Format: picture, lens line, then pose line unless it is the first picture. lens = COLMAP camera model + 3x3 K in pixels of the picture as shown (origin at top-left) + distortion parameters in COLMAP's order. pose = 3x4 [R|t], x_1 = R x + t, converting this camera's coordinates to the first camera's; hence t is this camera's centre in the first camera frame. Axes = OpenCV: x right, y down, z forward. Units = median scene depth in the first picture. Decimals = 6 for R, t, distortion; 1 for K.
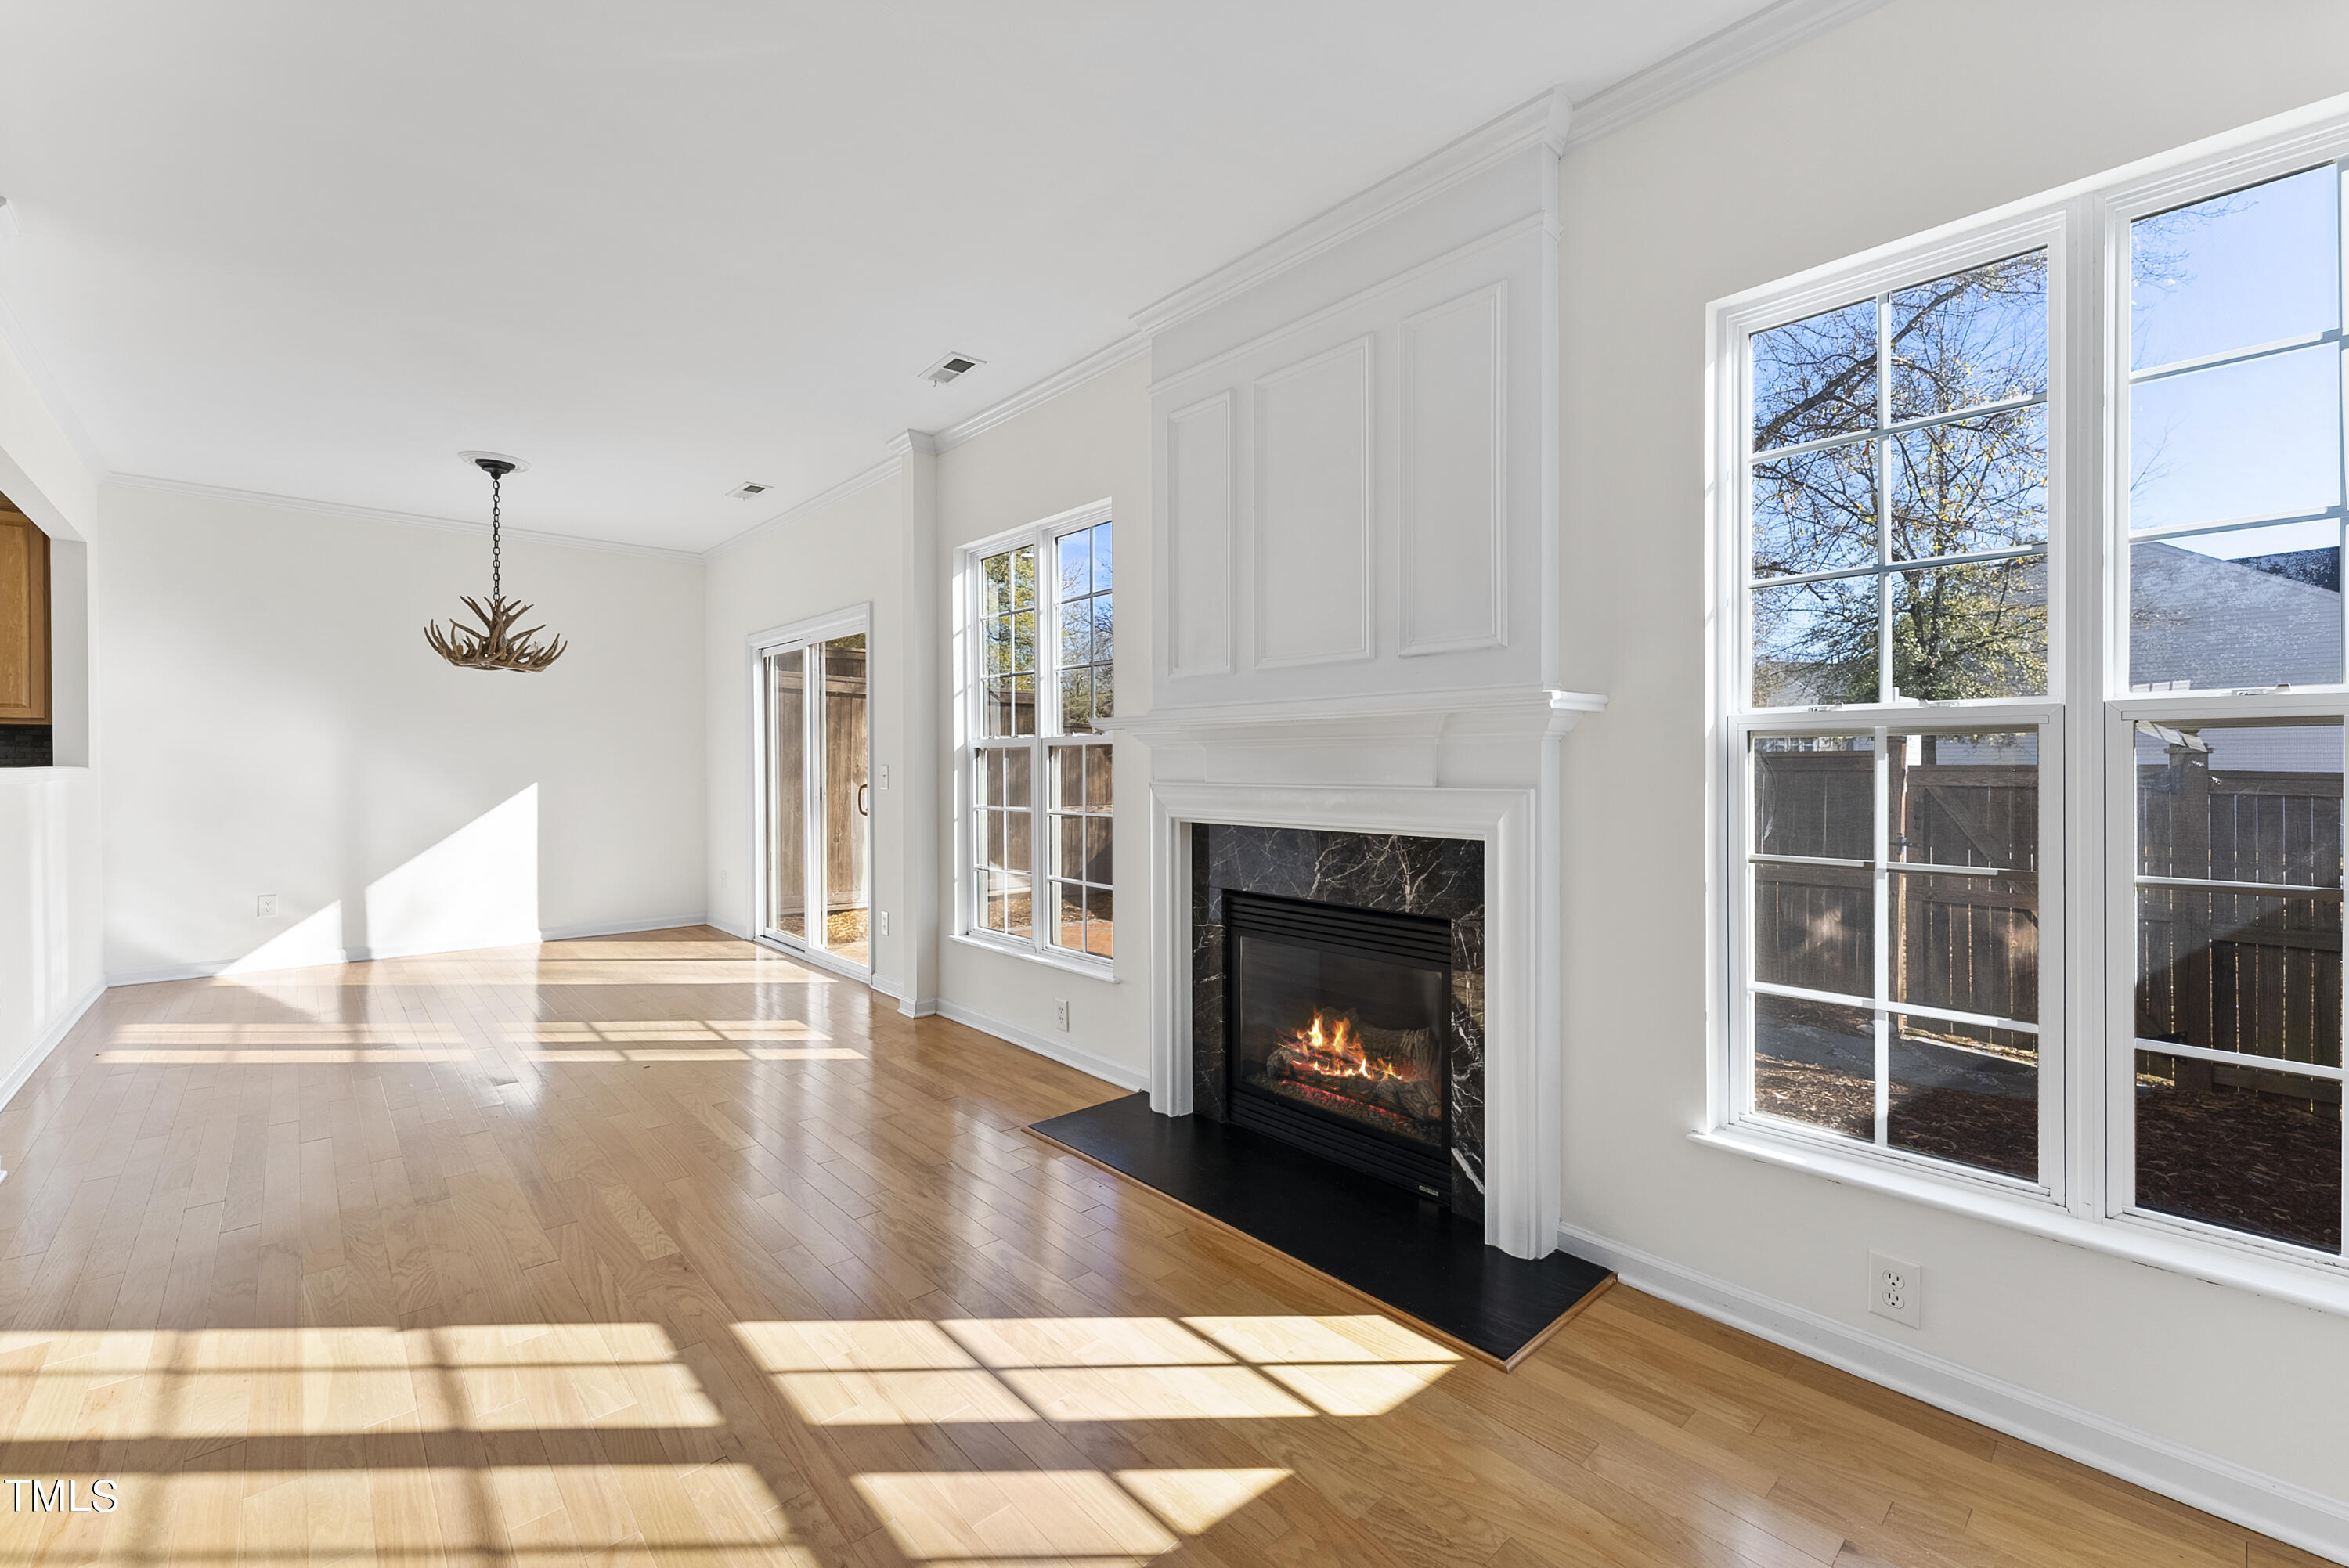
lens RADIAL K [[963.2, 0, 1165.1], [0, 963.2, 764.1], [0, 0, 1]] dist [0.000930, 0.000181]
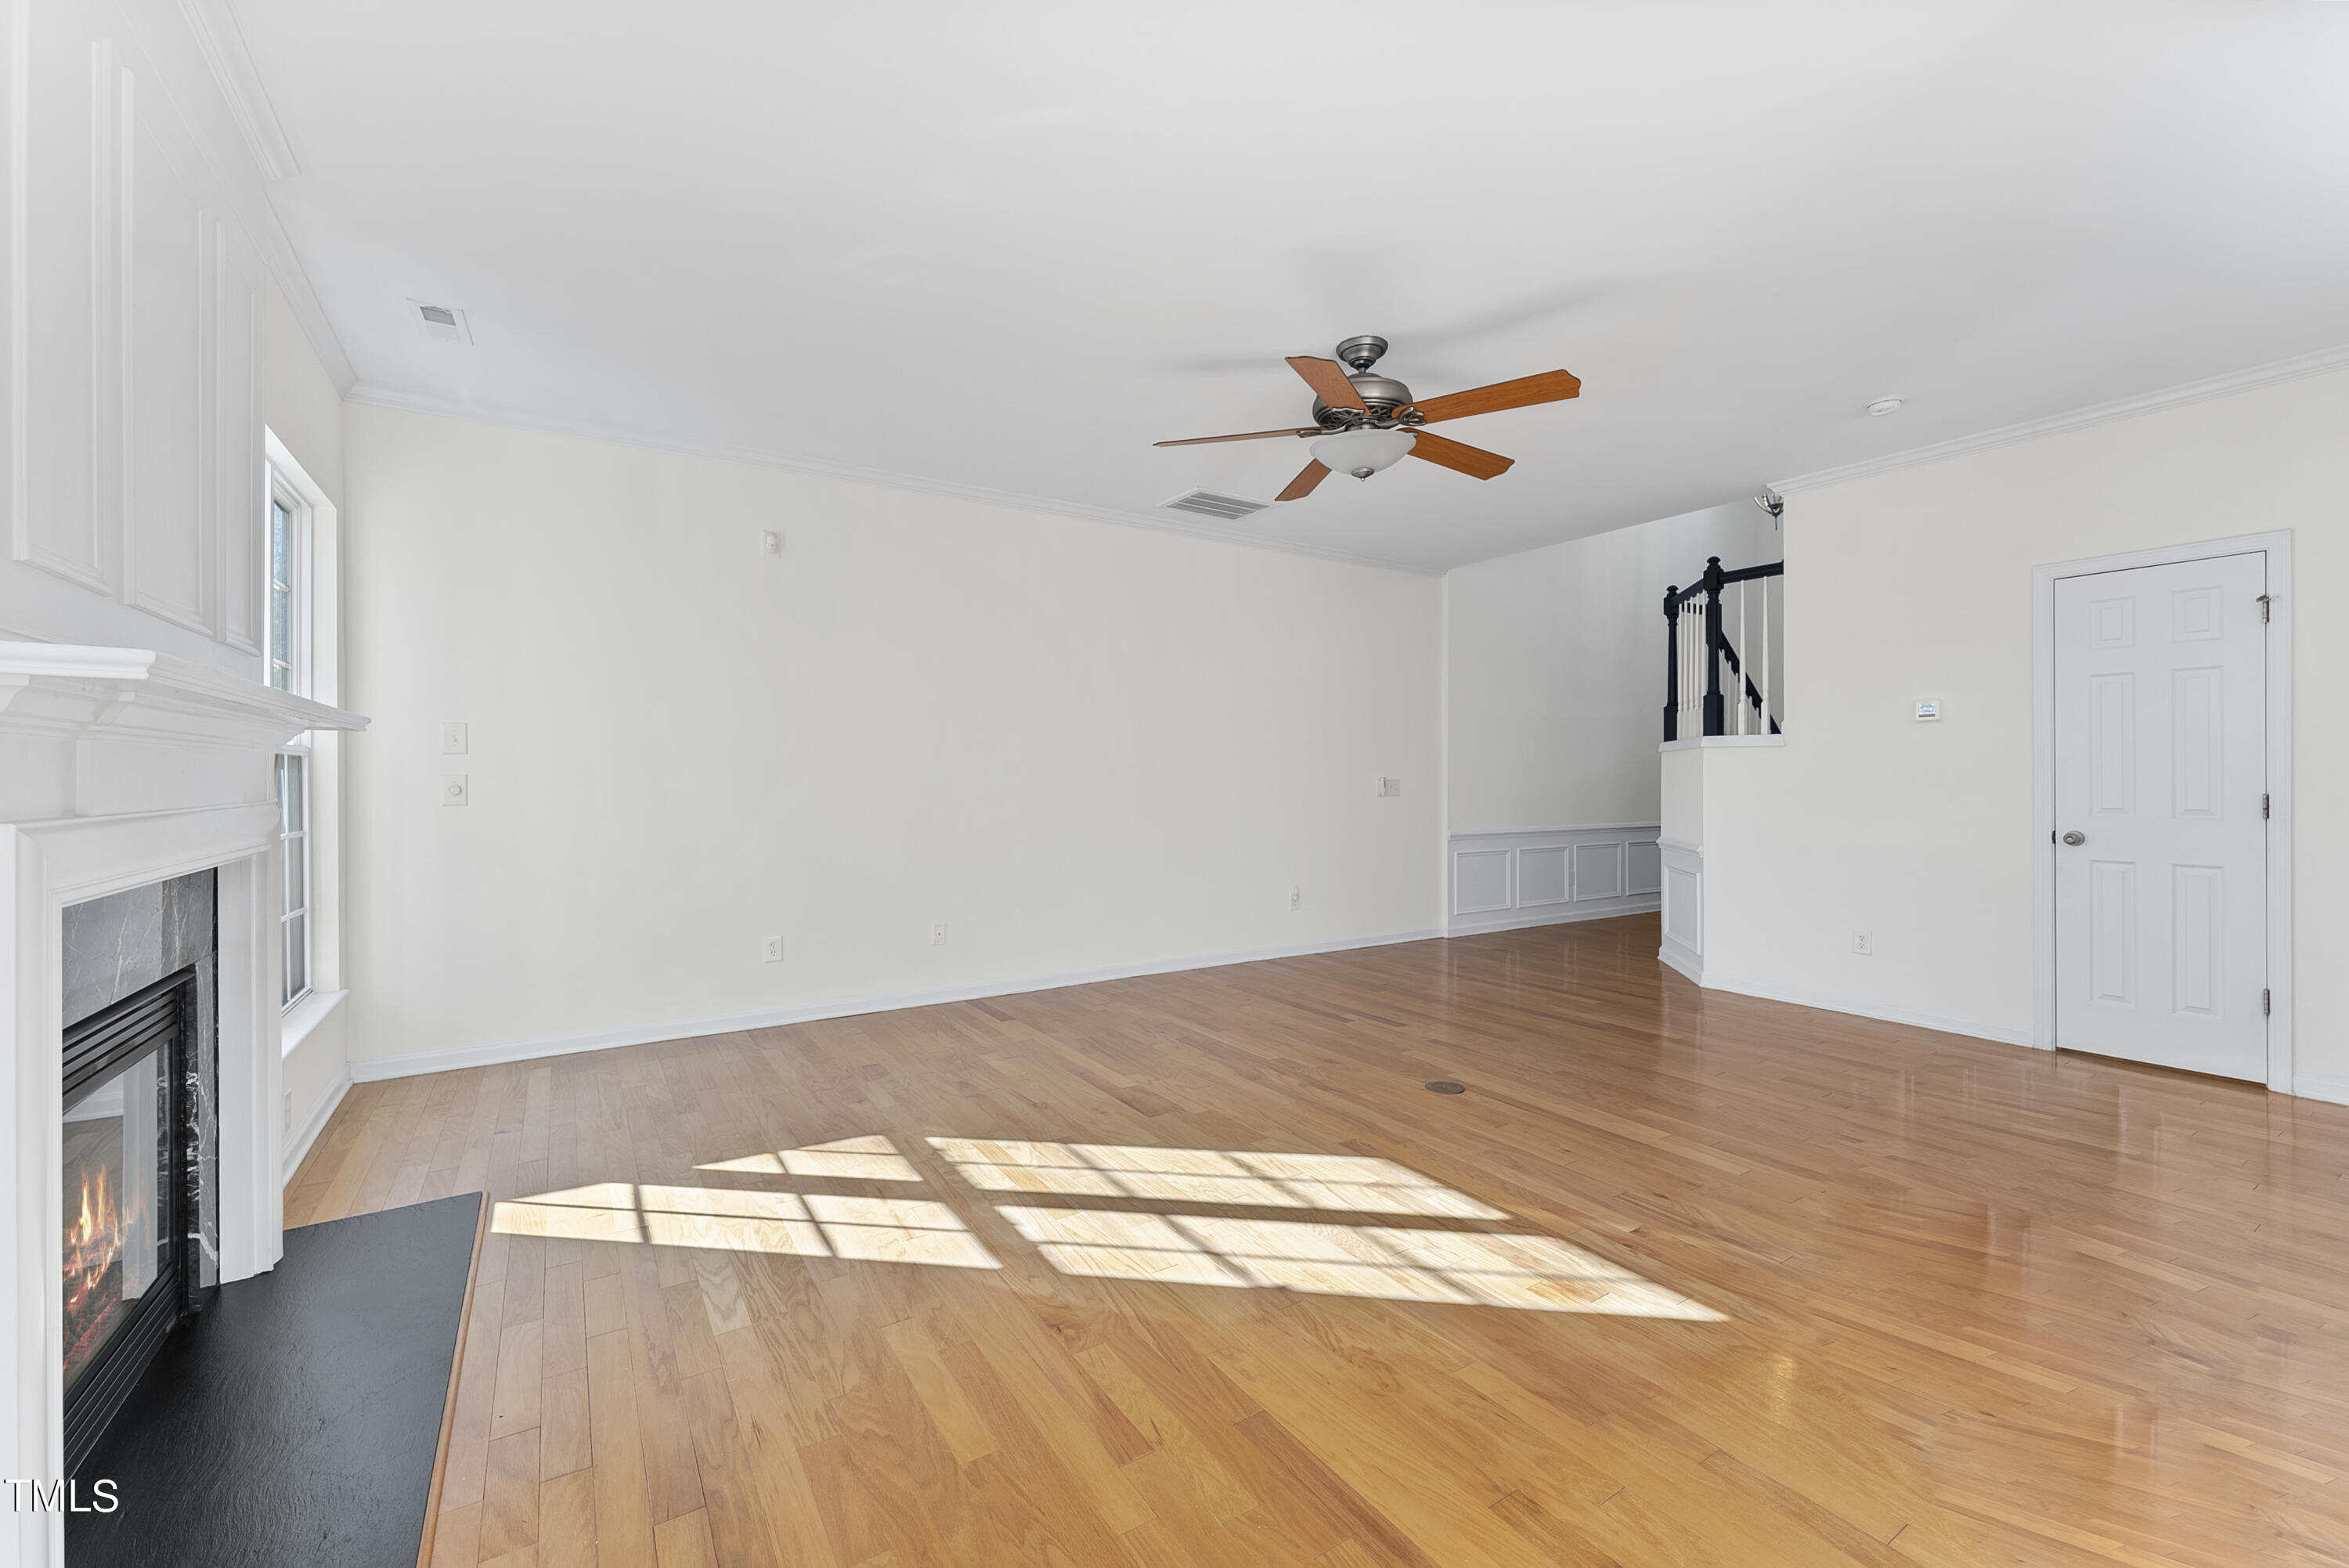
lens RADIAL K [[963.2, 0, 1182.0], [0, 963.2, 785.9], [0, 0, 1]] dist [0.000930, 0.000181]
pose [[-0.988533, 0.000264, 0.151002, -0.828602], [0.002586, 0.999881, 0.015179, -0.010255], [-0.150981, 0.015395, -0.988417, 2.073740]]
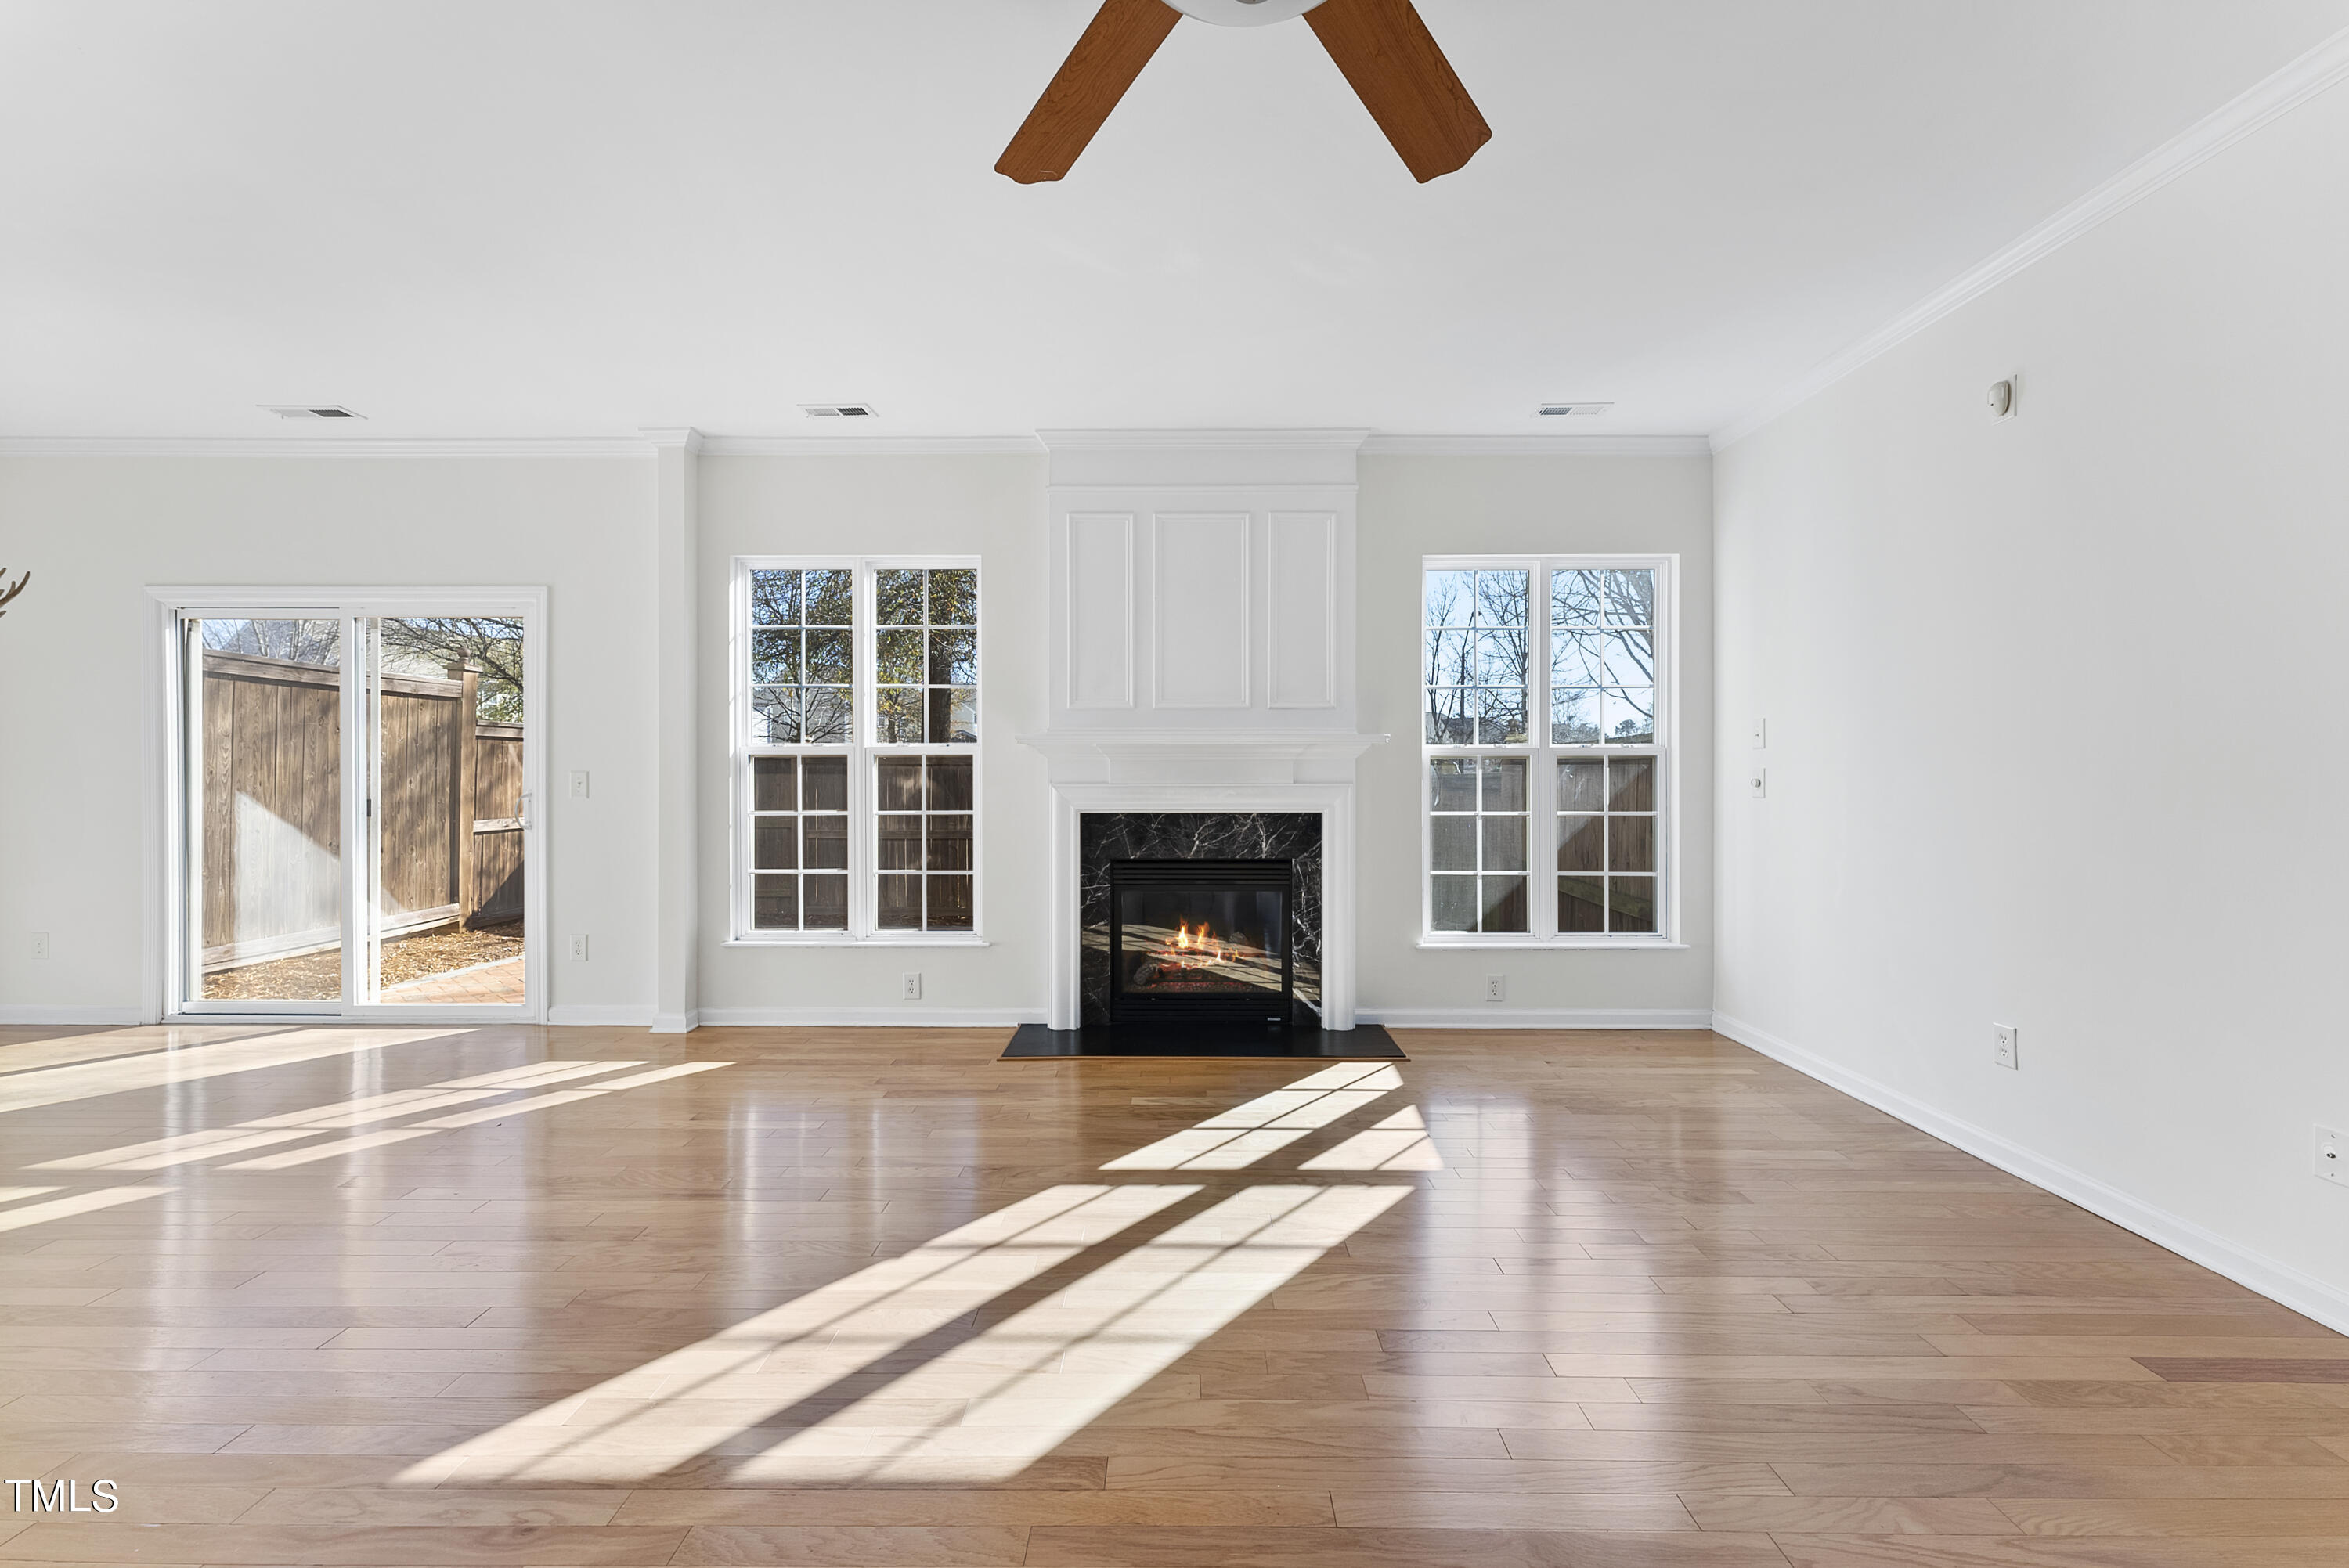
lens RADIAL K [[963.2, 0, 1168.6], [0, 963.2, 767.1], [0, 0, 1]] dist [0.000930, 0.000181]
pose [[0.677155, 0.000573, 0.735840, -1.405023], [-0.000481, 1.000000, -0.000337, -0.007394], [-0.735840, -0.000126, 0.677156, -0.031434]]
